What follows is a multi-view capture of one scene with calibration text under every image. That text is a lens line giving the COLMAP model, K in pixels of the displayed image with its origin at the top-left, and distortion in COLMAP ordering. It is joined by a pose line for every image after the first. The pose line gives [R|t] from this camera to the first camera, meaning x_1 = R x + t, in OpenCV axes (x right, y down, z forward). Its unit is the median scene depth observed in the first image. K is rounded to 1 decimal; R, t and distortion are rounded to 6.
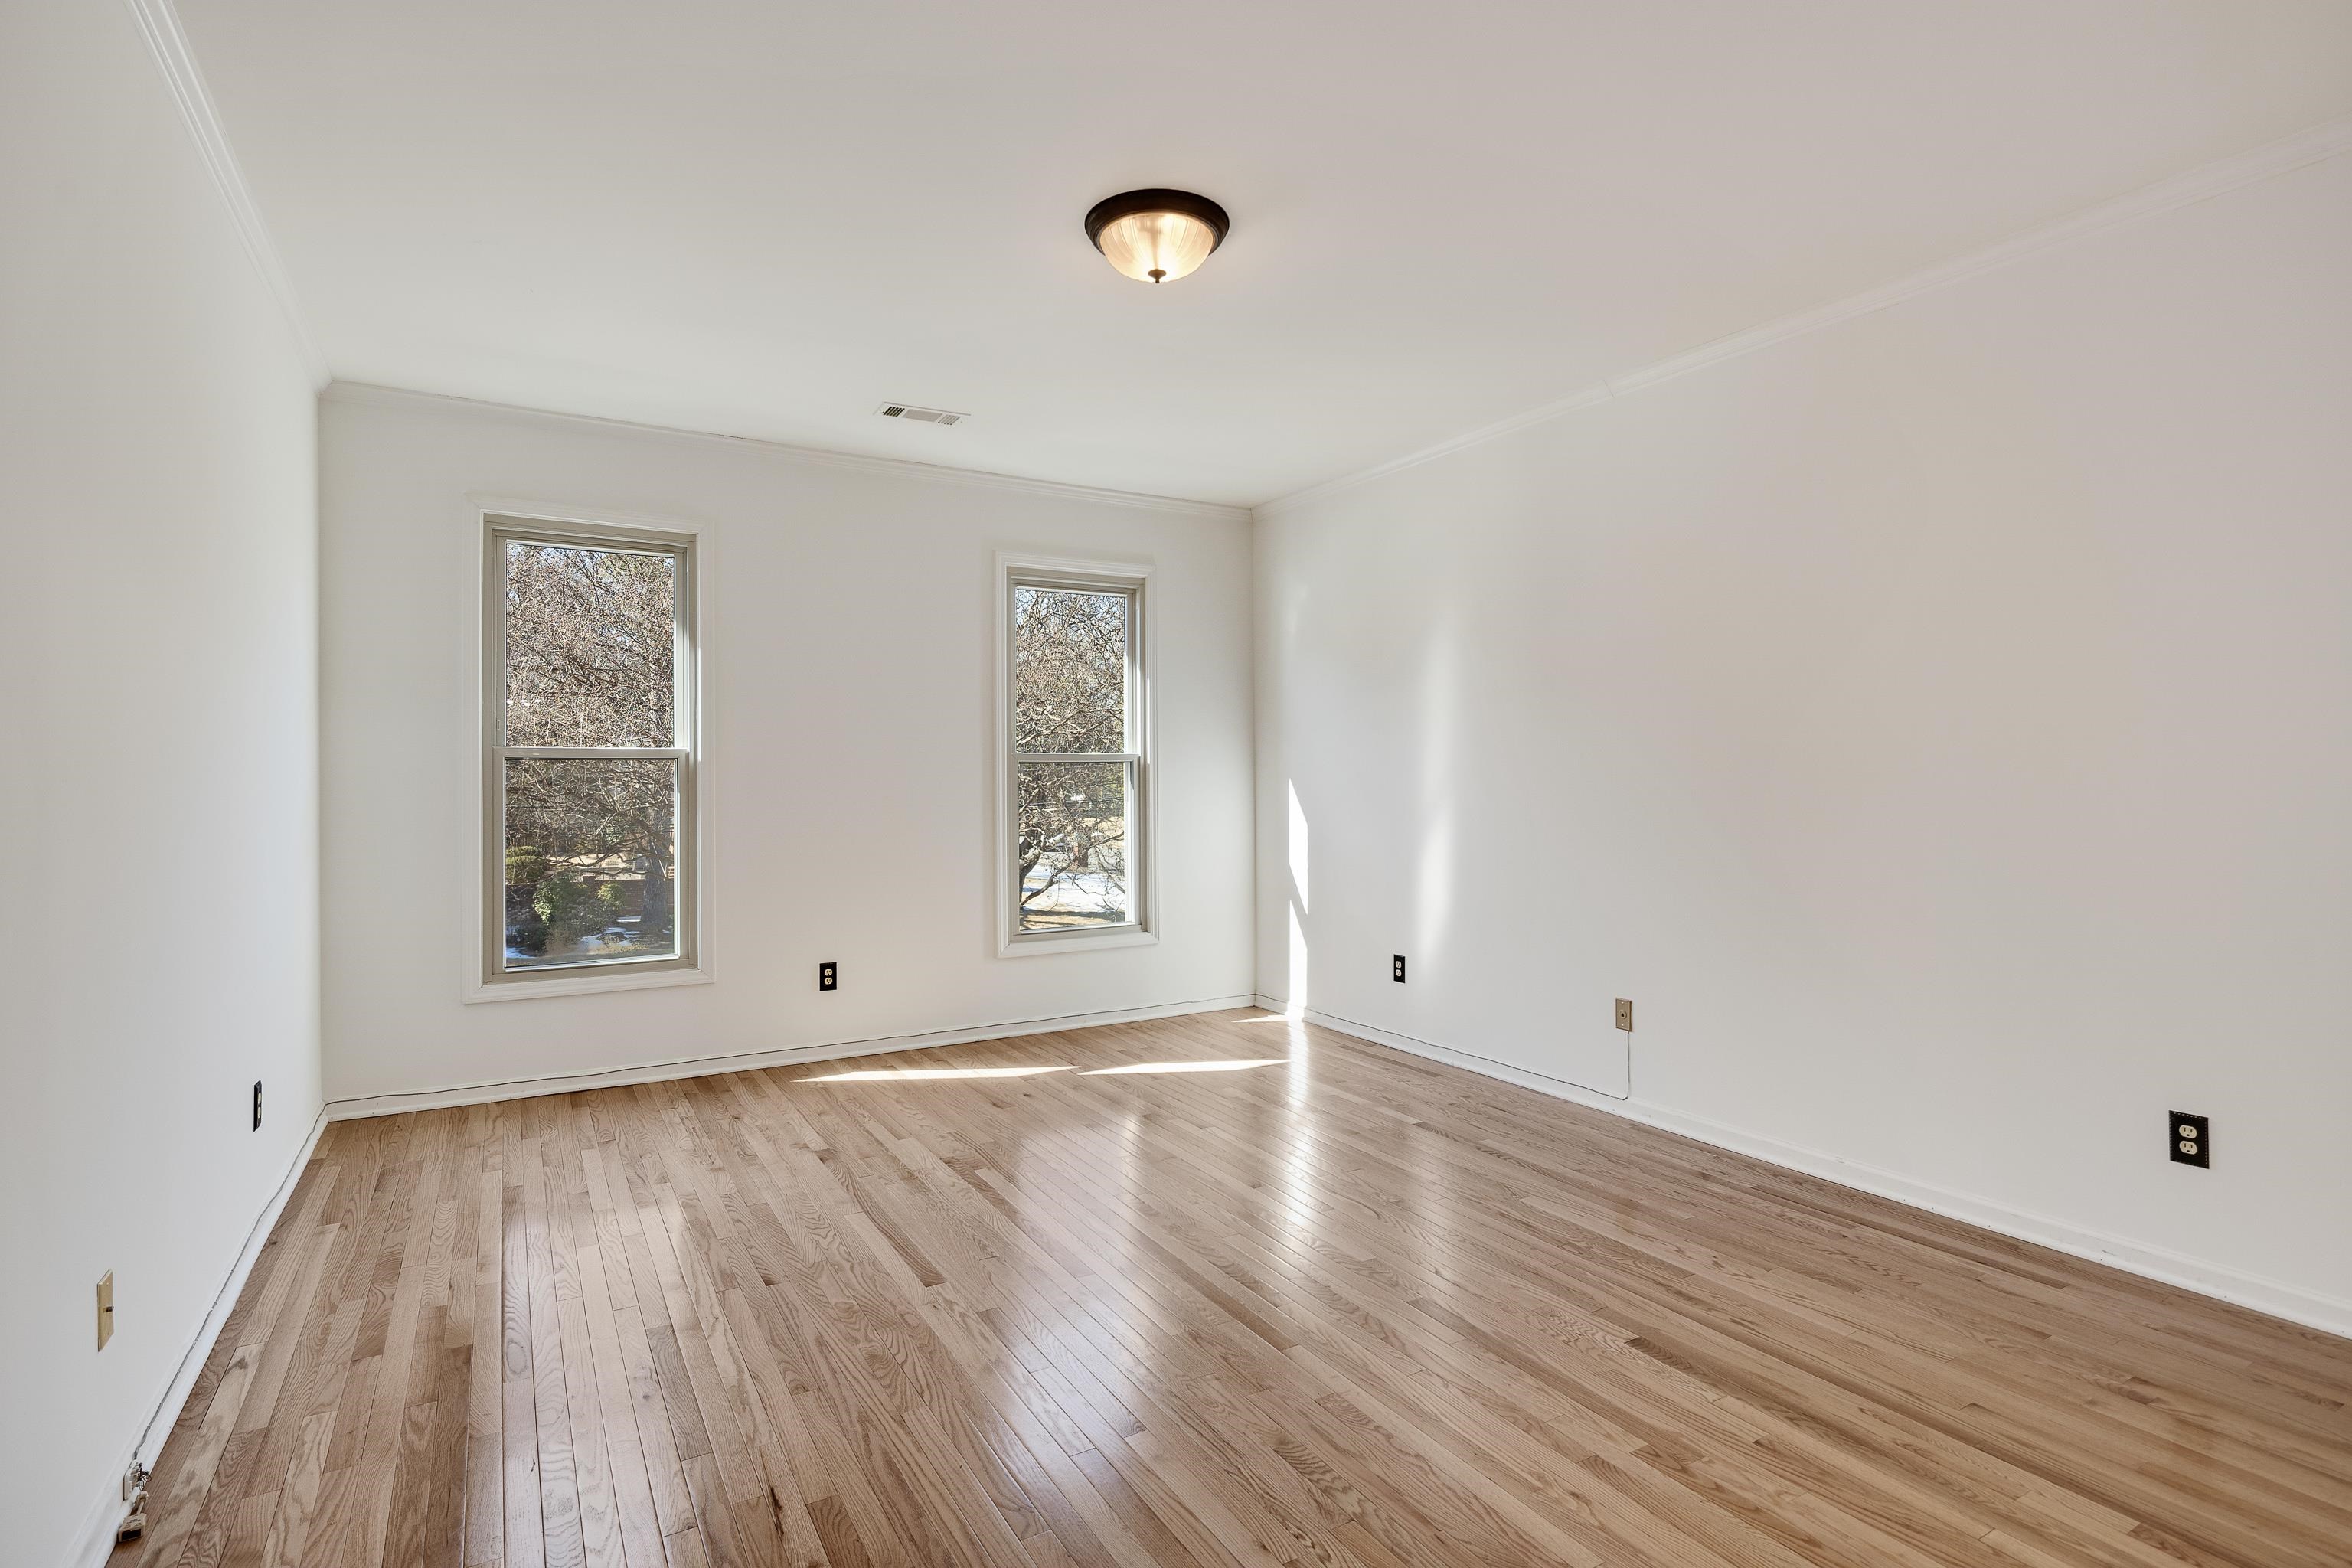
lens RADIAL K [[1140.6, 0, 1173.9], [0, 1140.6, 781.5], [0, 0, 1]] dist [0.003053, -0.002019]
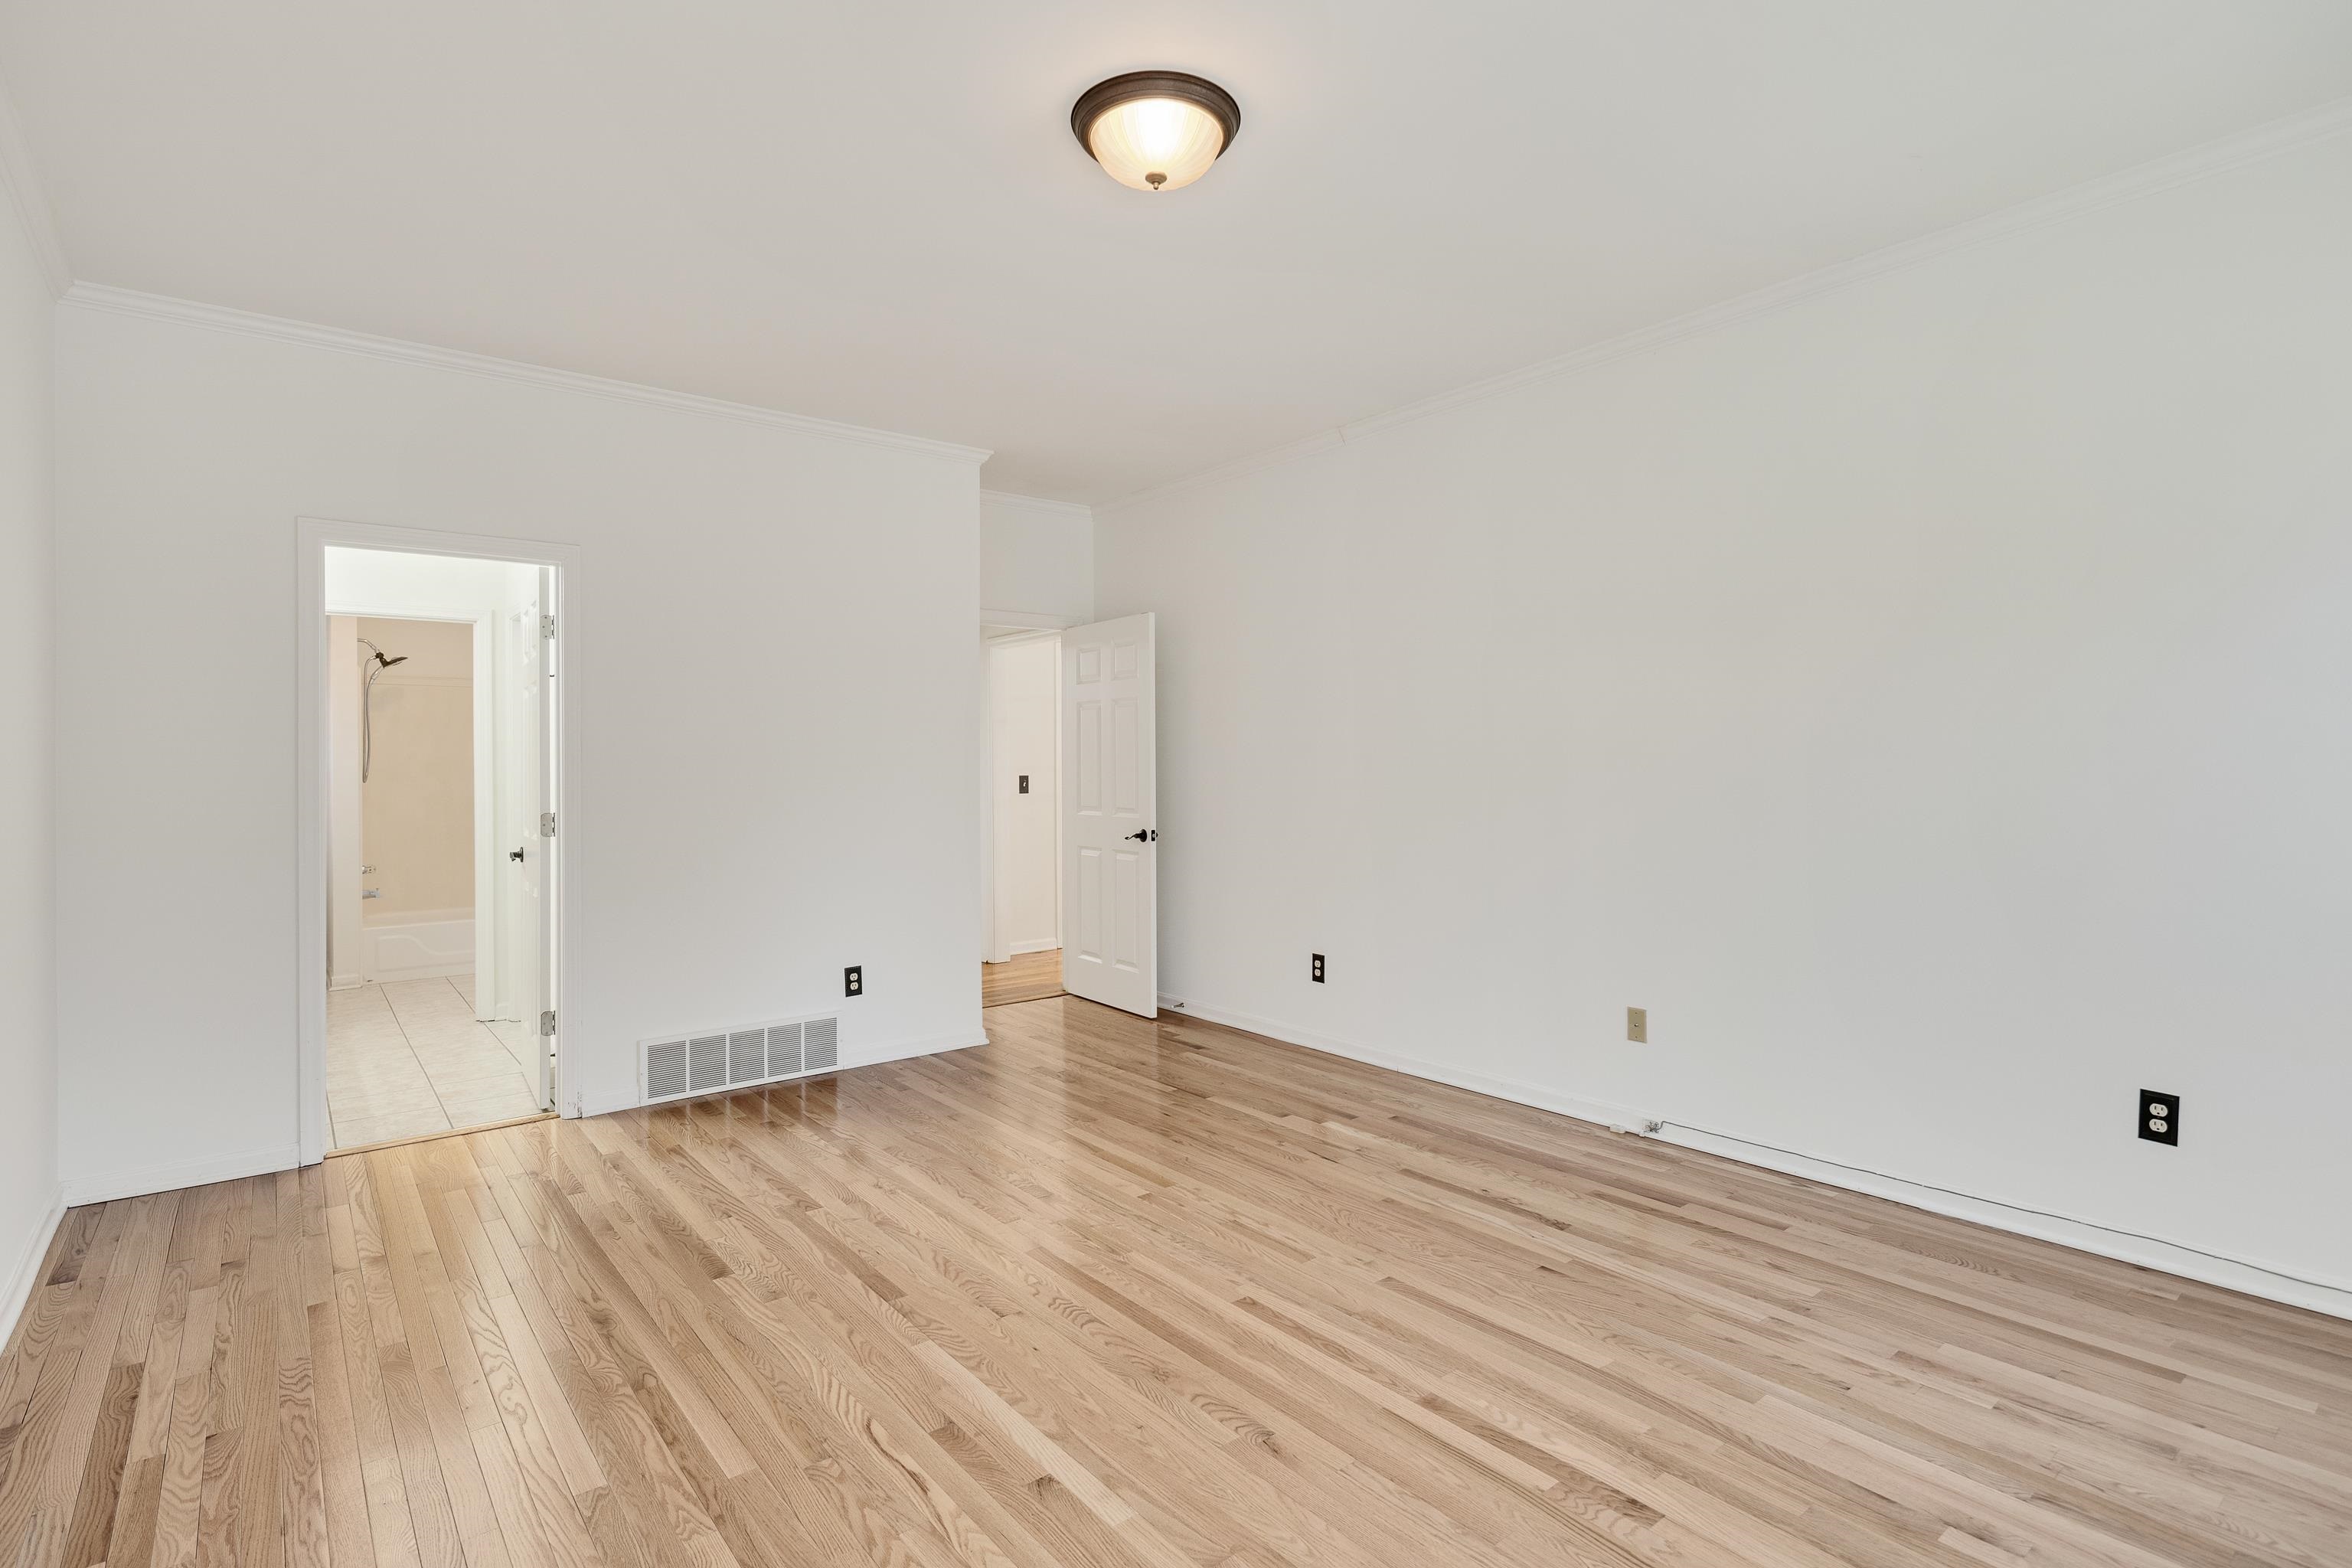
lens RADIAL K [[1140.6, 0, 1168.7], [0, 1140.6, 772.7], [0, 0, 1]] dist [0.003053, -0.002019]
pose [[-0.990585, 0.014411, -0.136135, 0.104166], [0.012466, 0.999808, 0.015132, -0.014982], [0.136327, 0.013292, -0.990575, 1.973143]]
